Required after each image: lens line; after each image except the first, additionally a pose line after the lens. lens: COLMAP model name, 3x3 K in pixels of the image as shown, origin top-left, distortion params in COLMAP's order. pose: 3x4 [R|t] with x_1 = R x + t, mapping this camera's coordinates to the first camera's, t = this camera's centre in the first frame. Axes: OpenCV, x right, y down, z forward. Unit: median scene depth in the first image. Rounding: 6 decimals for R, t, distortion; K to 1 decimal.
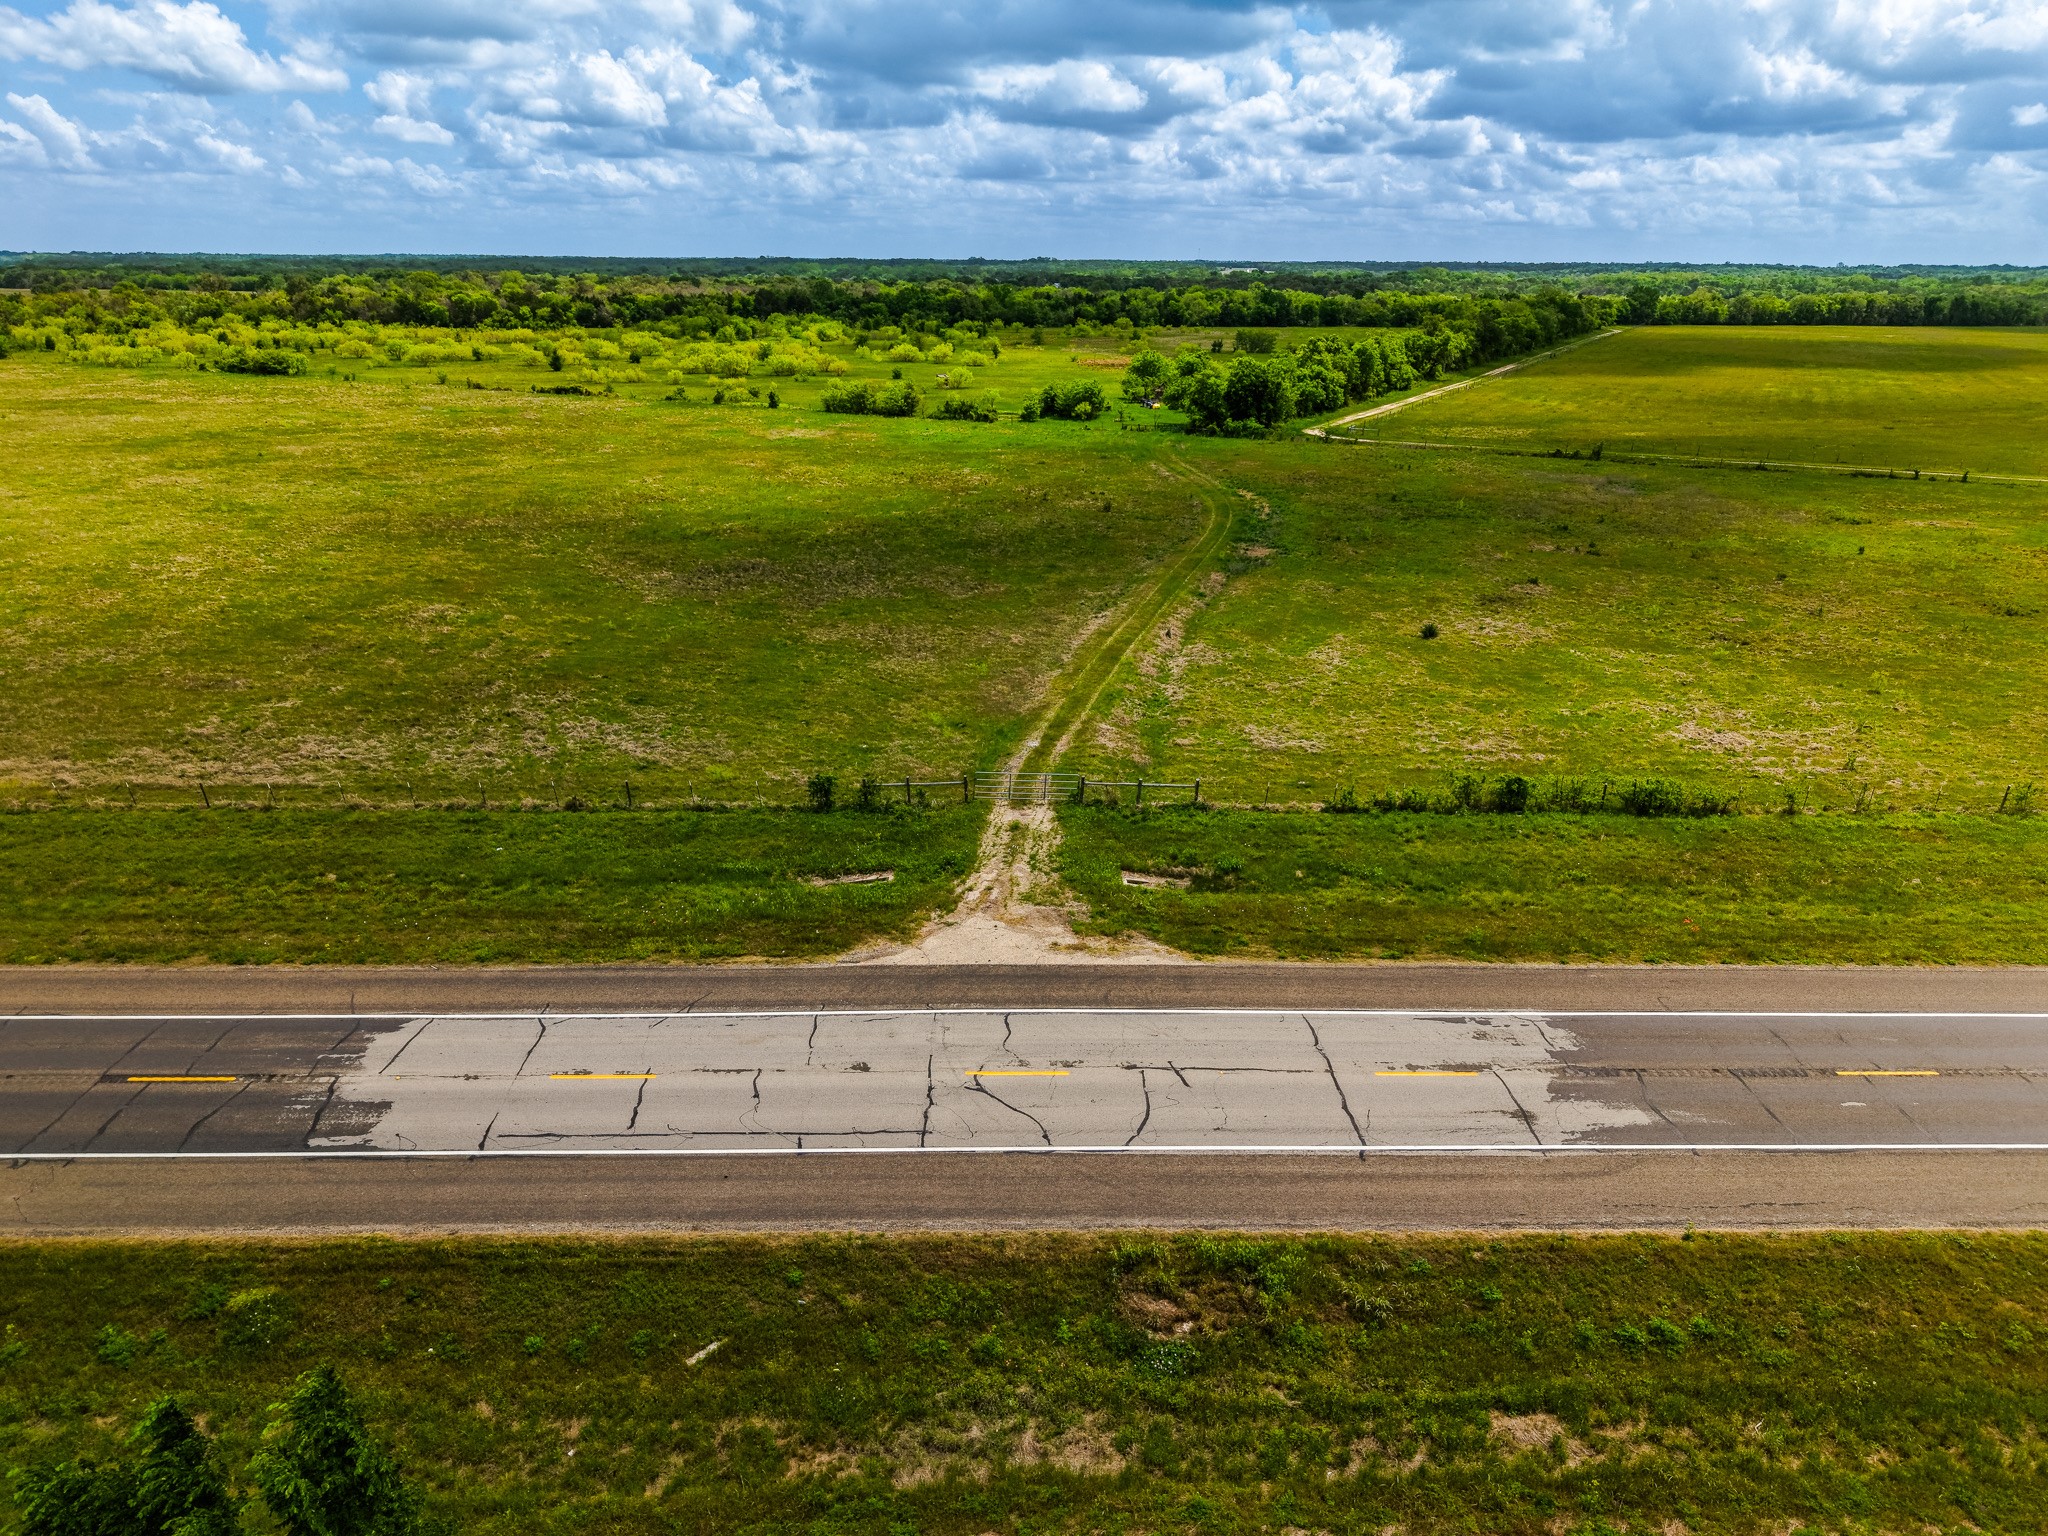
lens RADIAL K [[1414.7, 0, 1027.1], [0, 1414.7, 707.9], [0, 0, 1]] dist [-0.003038, -0.004614]
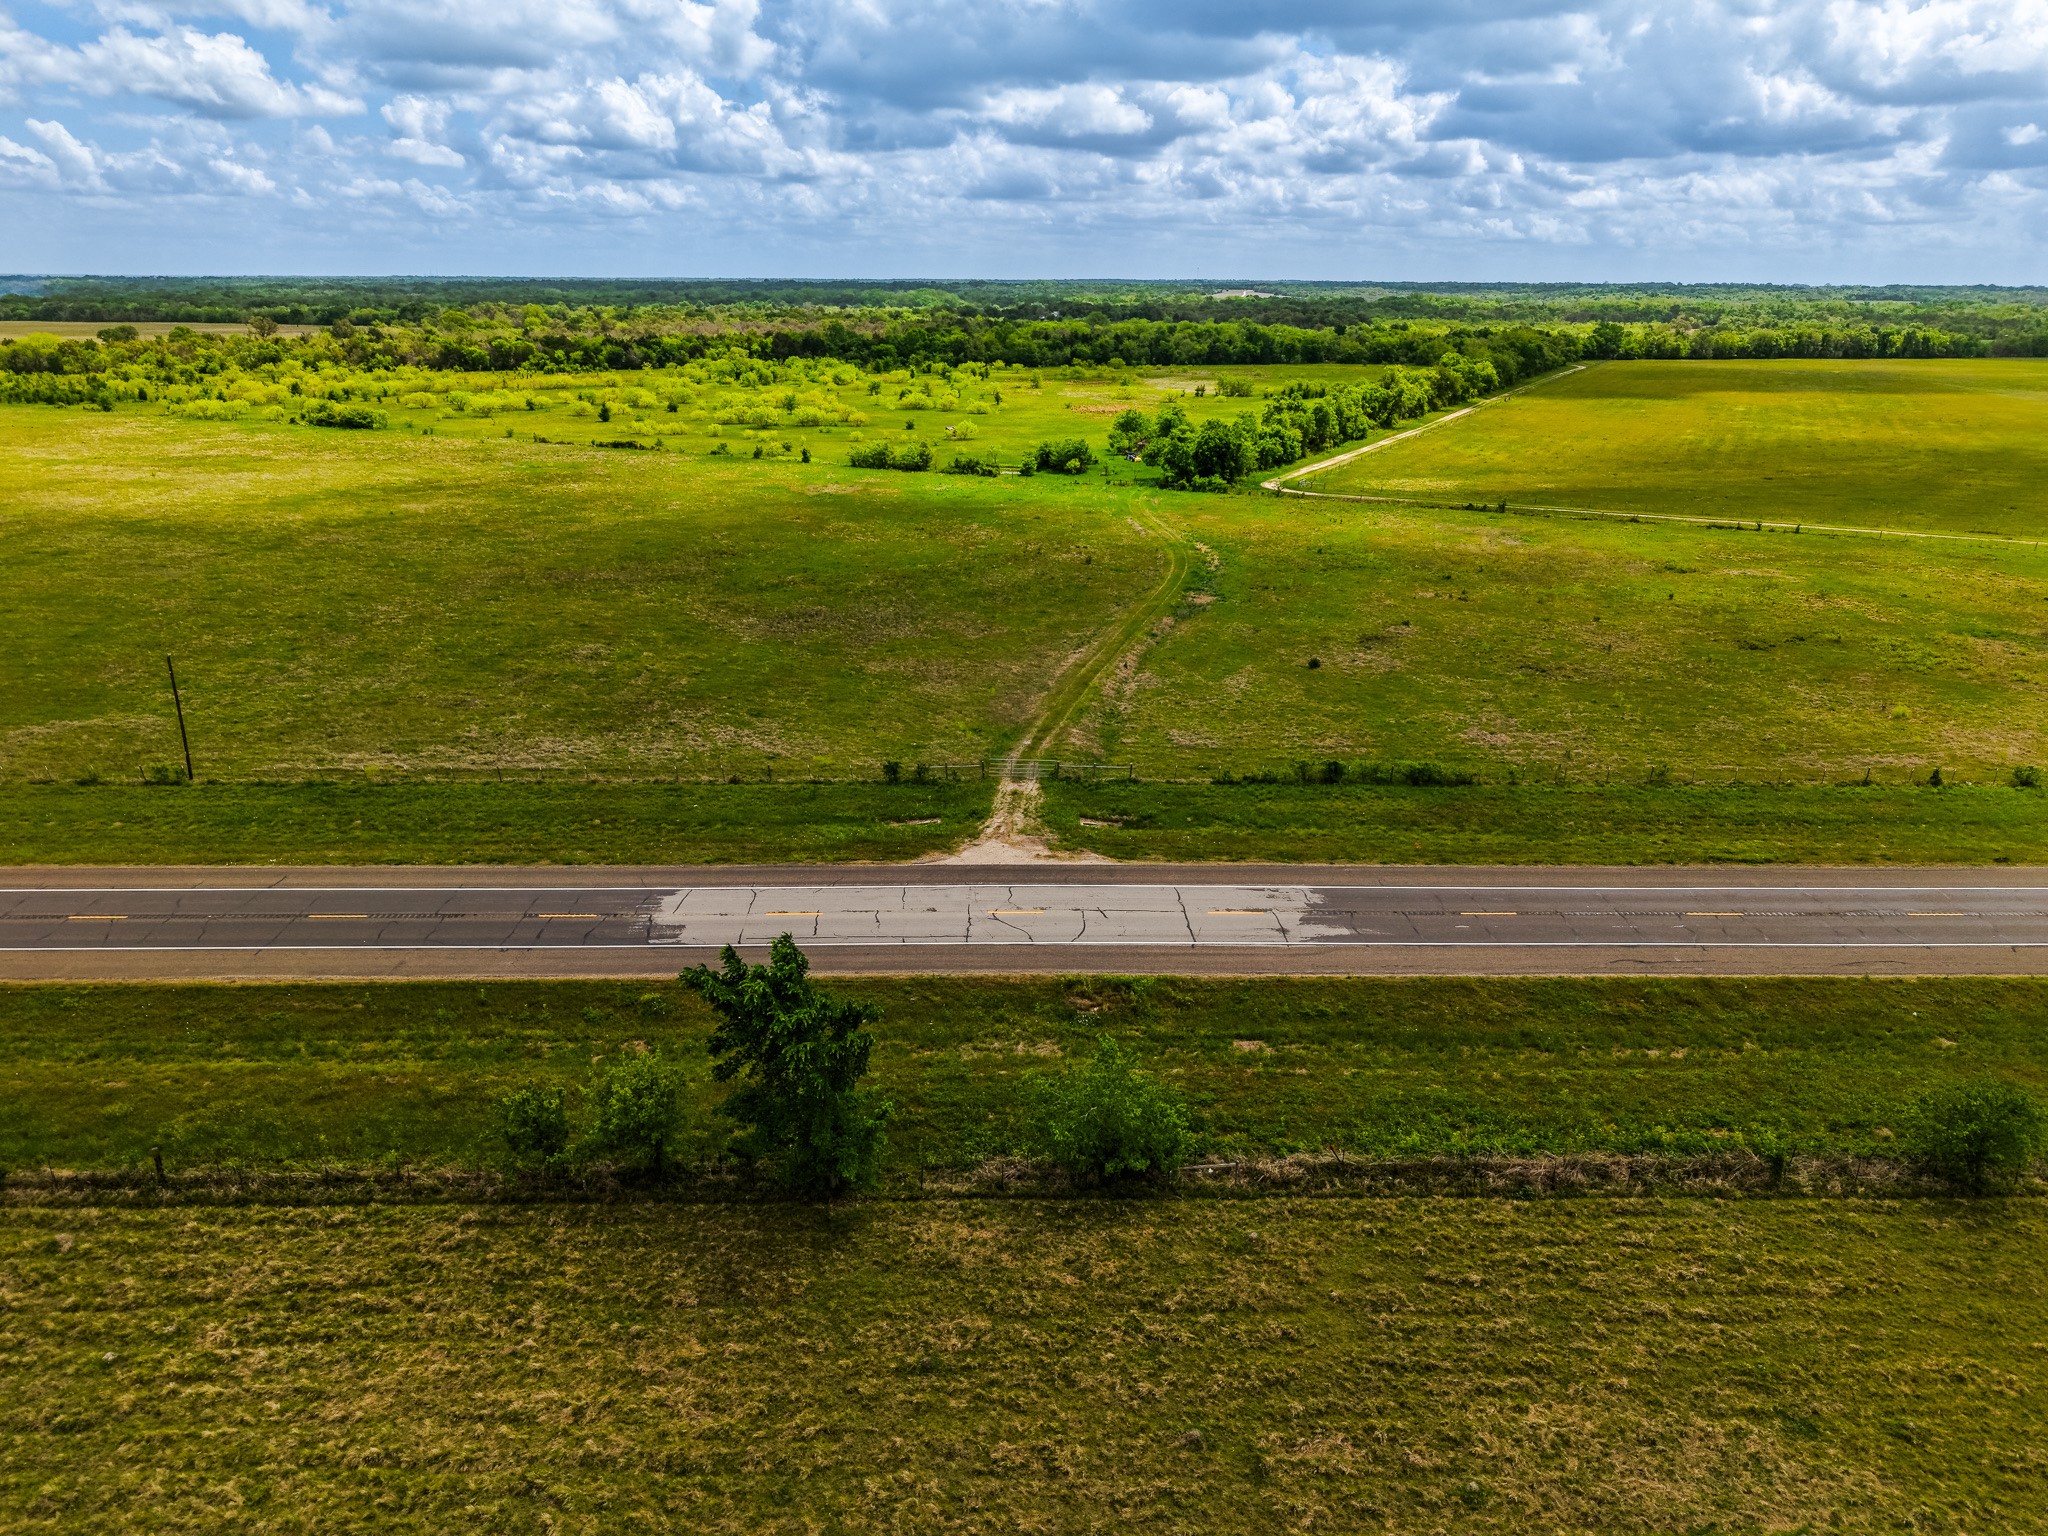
lens RADIAL K [[1414.7, 0, 1027.1], [0, 1414.7, 707.9], [0, 0, 1]] dist [-0.003038, -0.004614]
pose [[0.999997, -0.002147, -0.000823, 0.002046], [0.002138, 0.999935, -0.011194, 0.001969], [0.000847, 0.011193, 0.999937, -0.172376]]
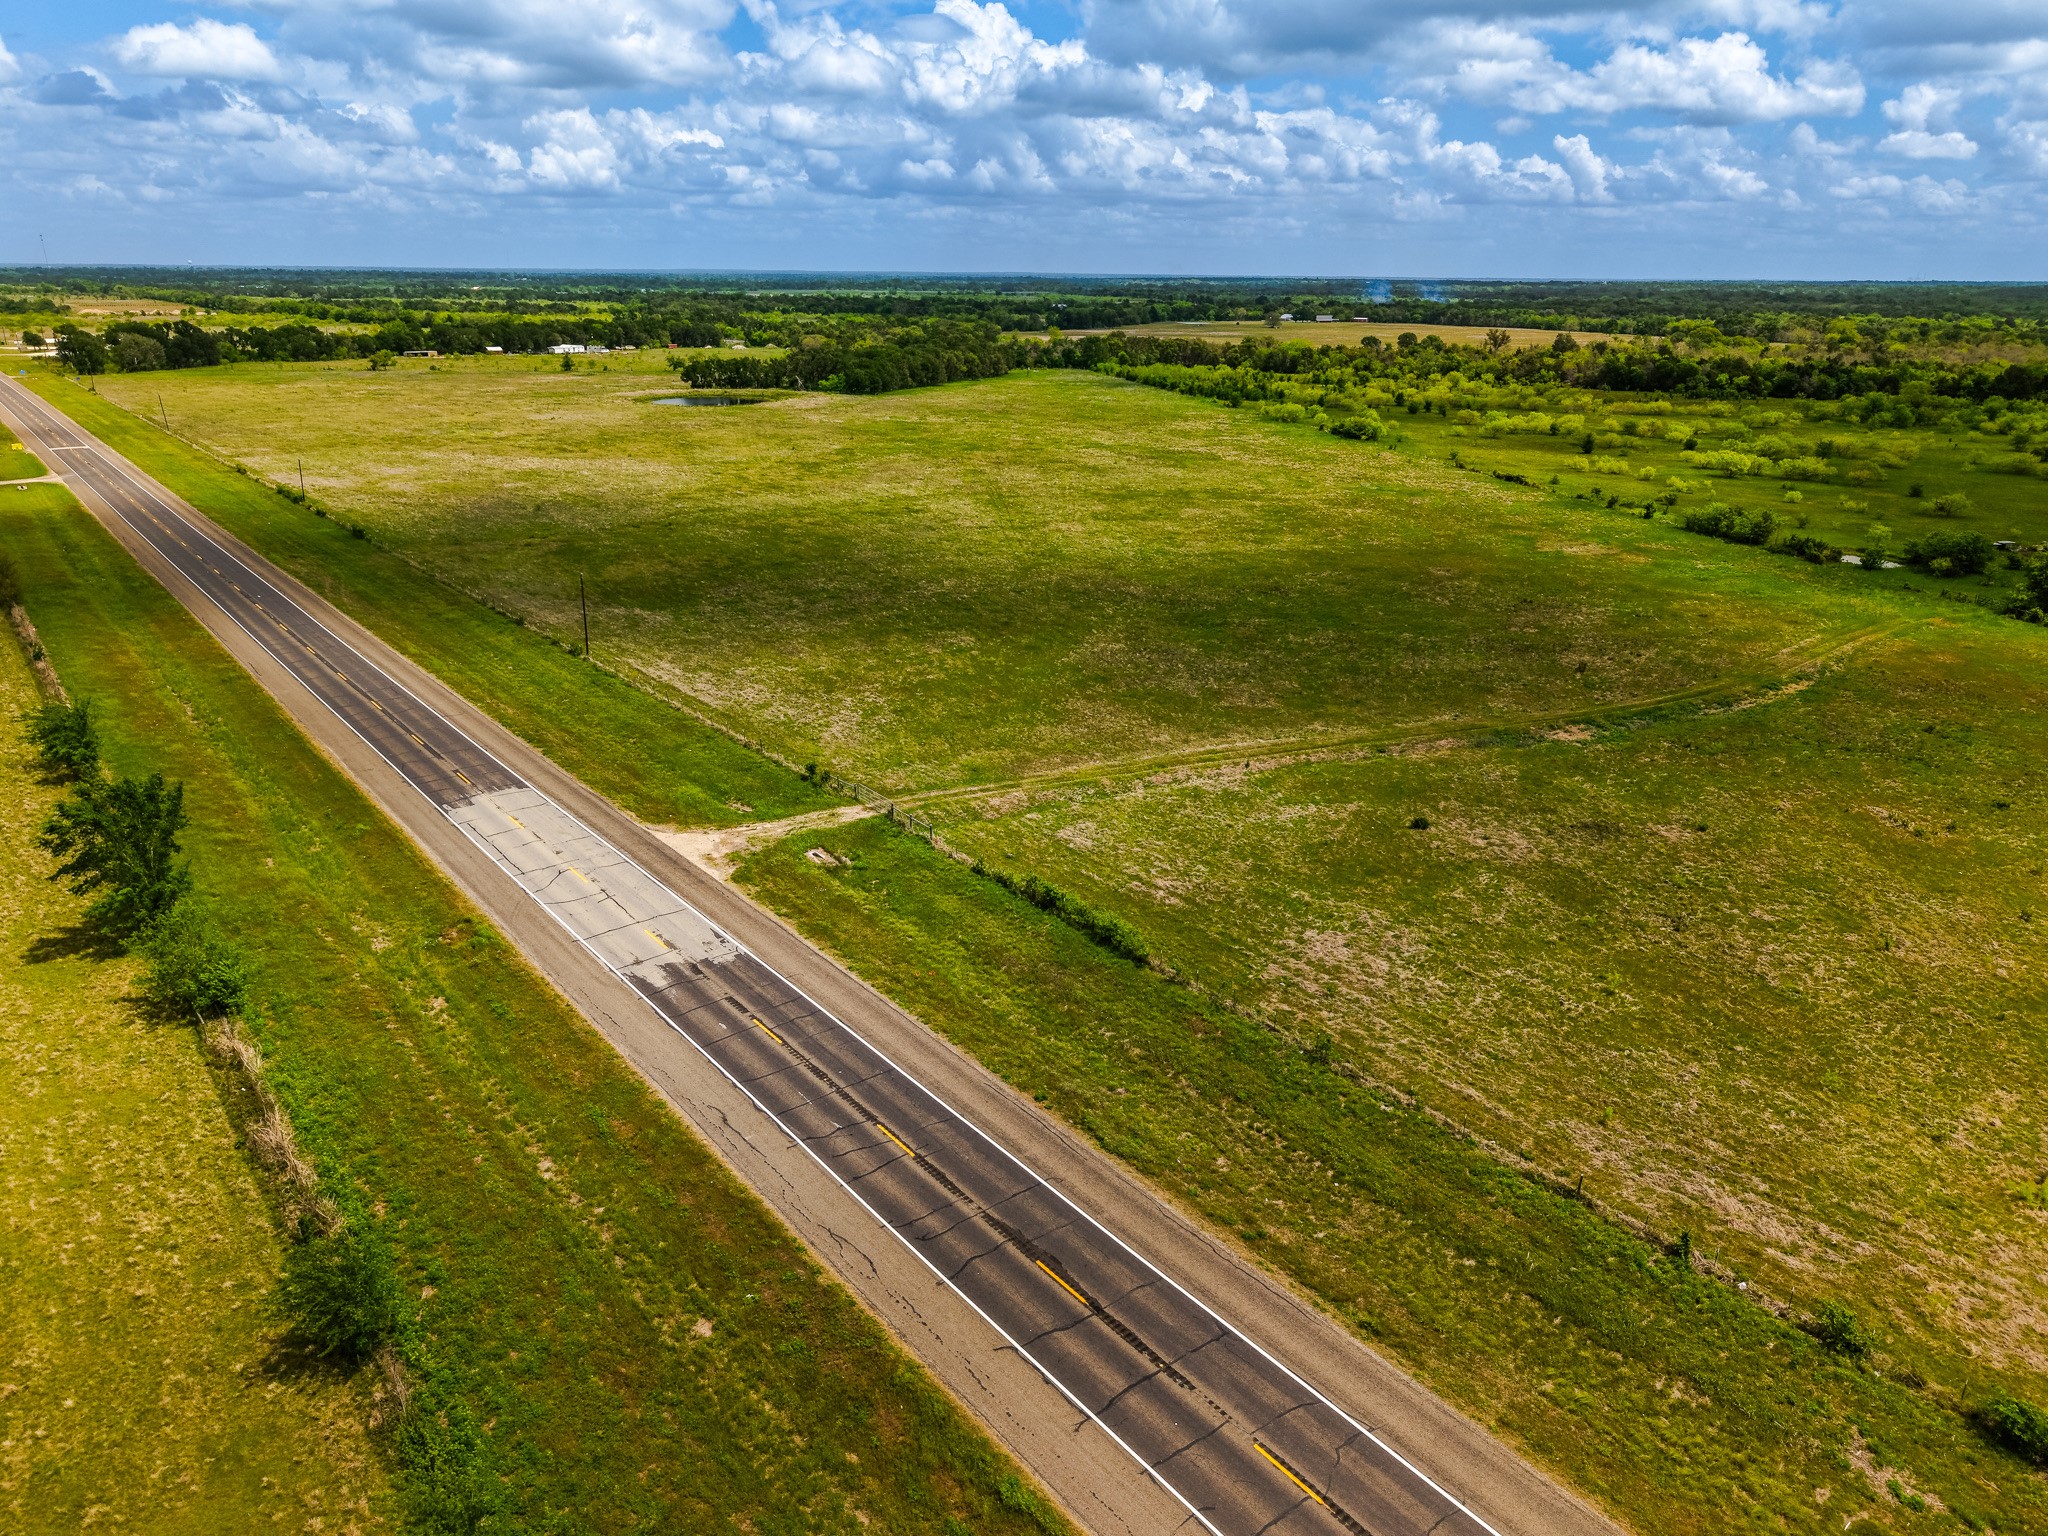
lens RADIAL K [[1397.9, 0, 1024.0], [0, 1397.9, 768.0], [0, 0, 1]] dist [0.020526, -0.011220]
pose [[0.602741, 0.259959, -0.754403, 0.413298], [-0.241892, 0.960482, 0.137708, -0.077194], [0.760389, 0.099482, 0.641804, 0.016610]]
